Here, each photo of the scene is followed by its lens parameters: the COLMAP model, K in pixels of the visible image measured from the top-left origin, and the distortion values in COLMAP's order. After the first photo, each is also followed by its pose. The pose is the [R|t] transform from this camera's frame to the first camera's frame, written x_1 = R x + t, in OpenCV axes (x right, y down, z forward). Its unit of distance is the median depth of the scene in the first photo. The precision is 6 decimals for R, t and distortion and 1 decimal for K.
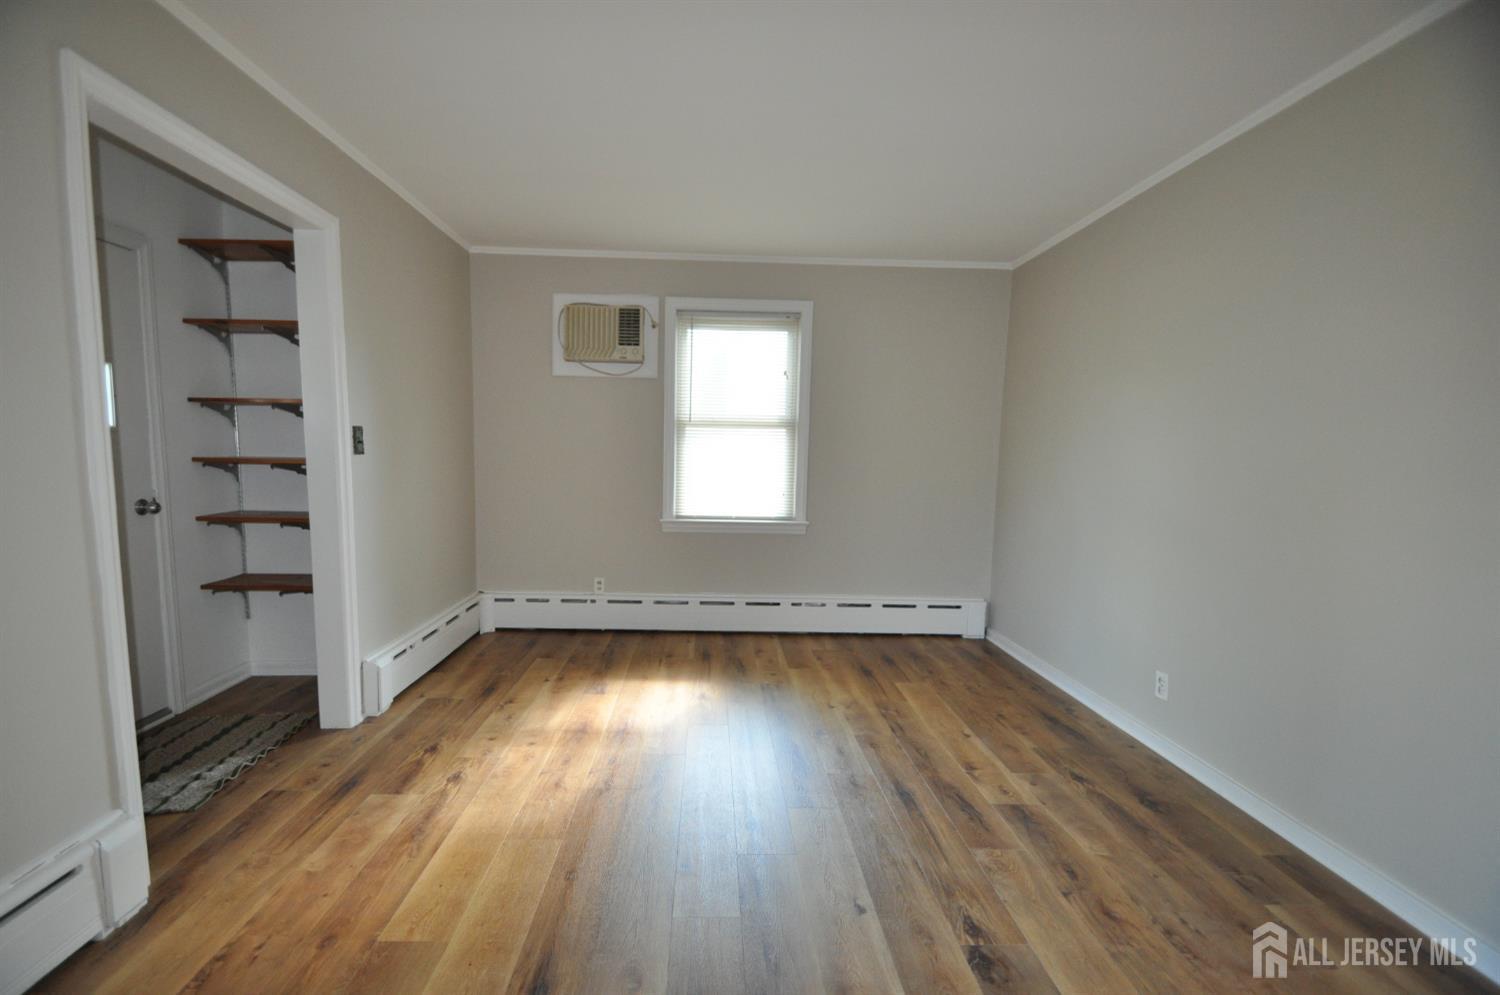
lens RADIAL K [[652.8, 0, 728.7], [0, 652.8, 521.5], [0, 0, 1]] dist [0.017202, -0.017915]
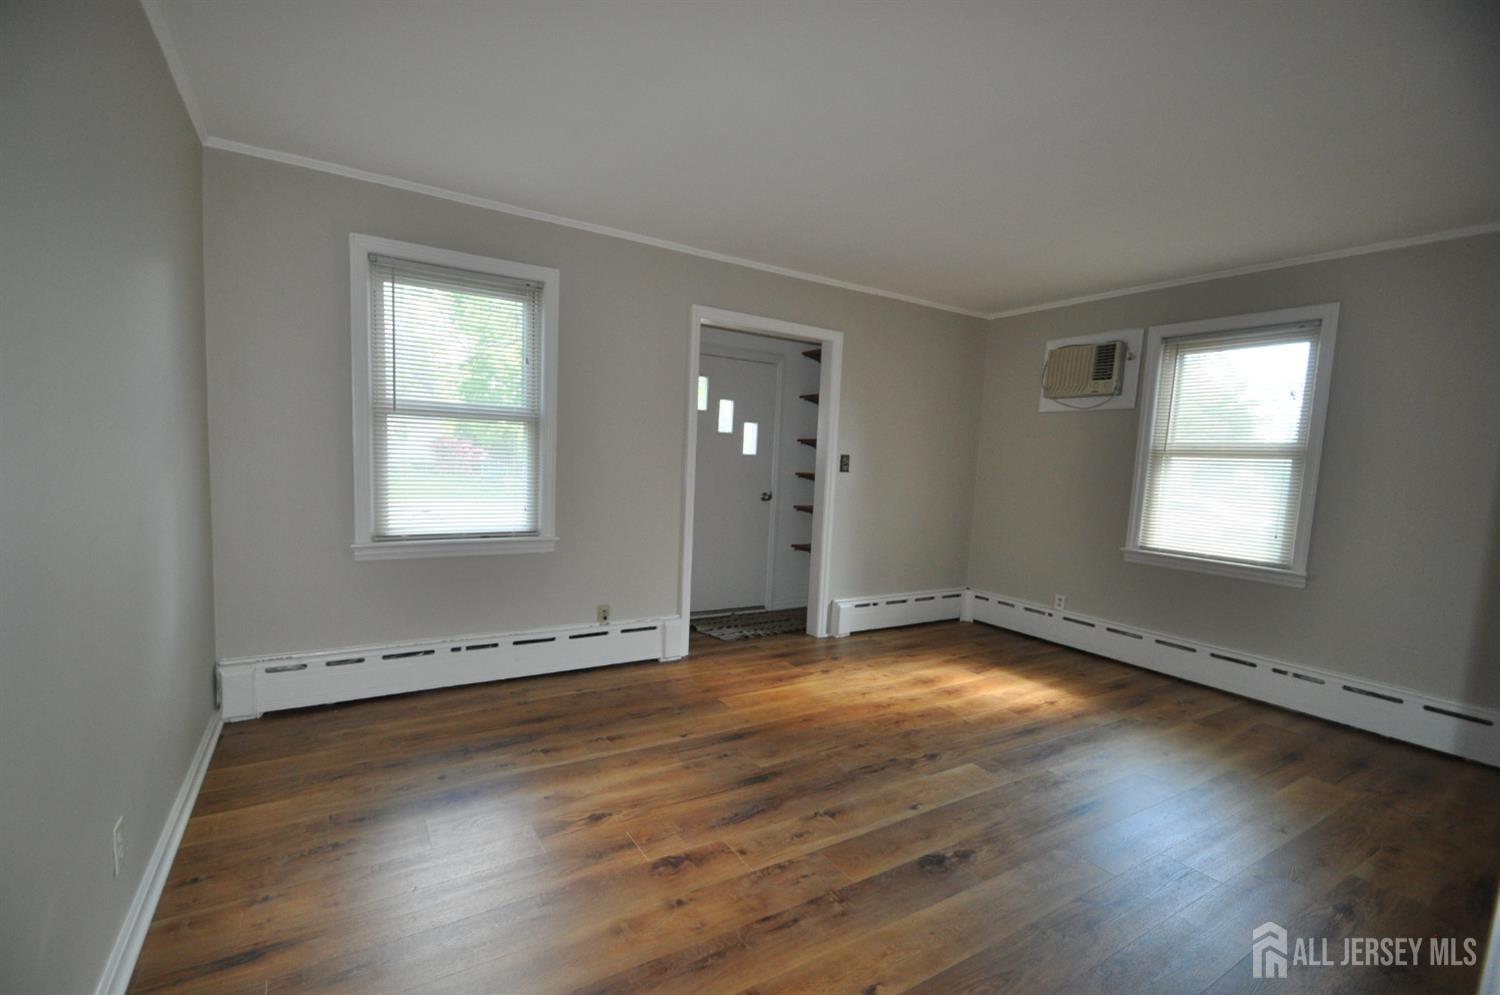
lens RADIAL K [[652.8, 0, 728.7], [0, 652.8, 521.5], [0, 0, 1]] dist [0.017202, -0.017915]
pose [[0.490745, 0.086506, -0.866998, 0.578345], [-0.130025, 0.991188, 0.025299, 0.011987], [0.861547, 0.100316, 0.497668, -0.029415]]
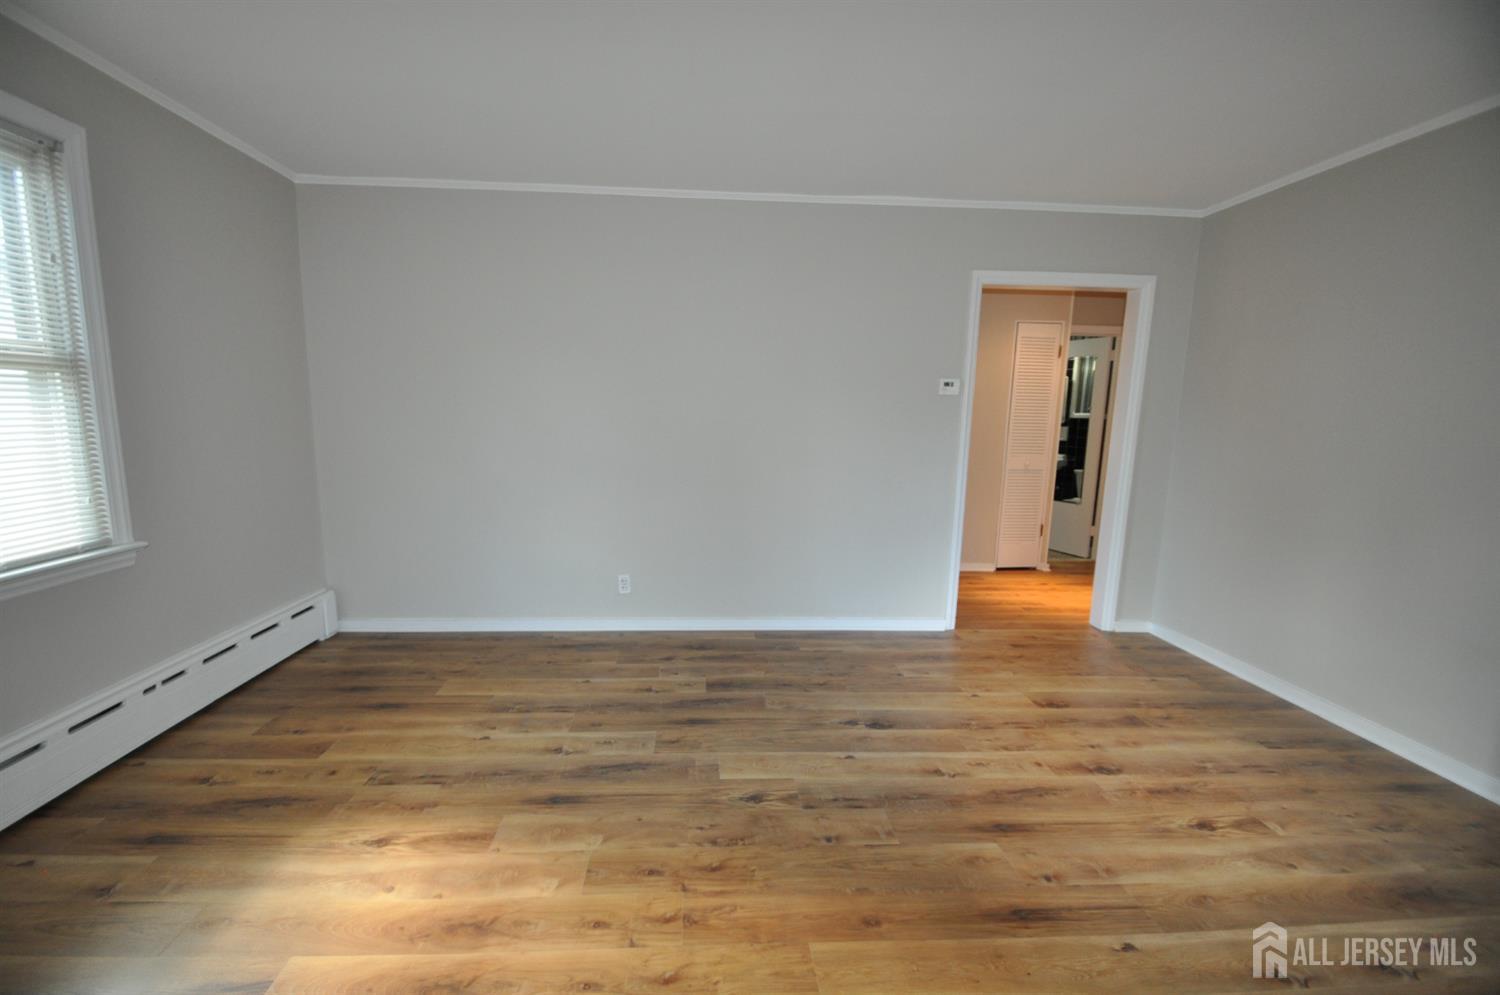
lens RADIAL K [[652.8, 0, 728.7], [0, 652.8, 521.5], [0, 0, 1]] dist [0.017202, -0.017915]
pose [[-0.027007, -0.181785, 0.982967, -0.547659], [0.089747, 0.978914, 0.183502, -0.091505], [-0.995598, 0.093174, -0.010123, 0.625724]]
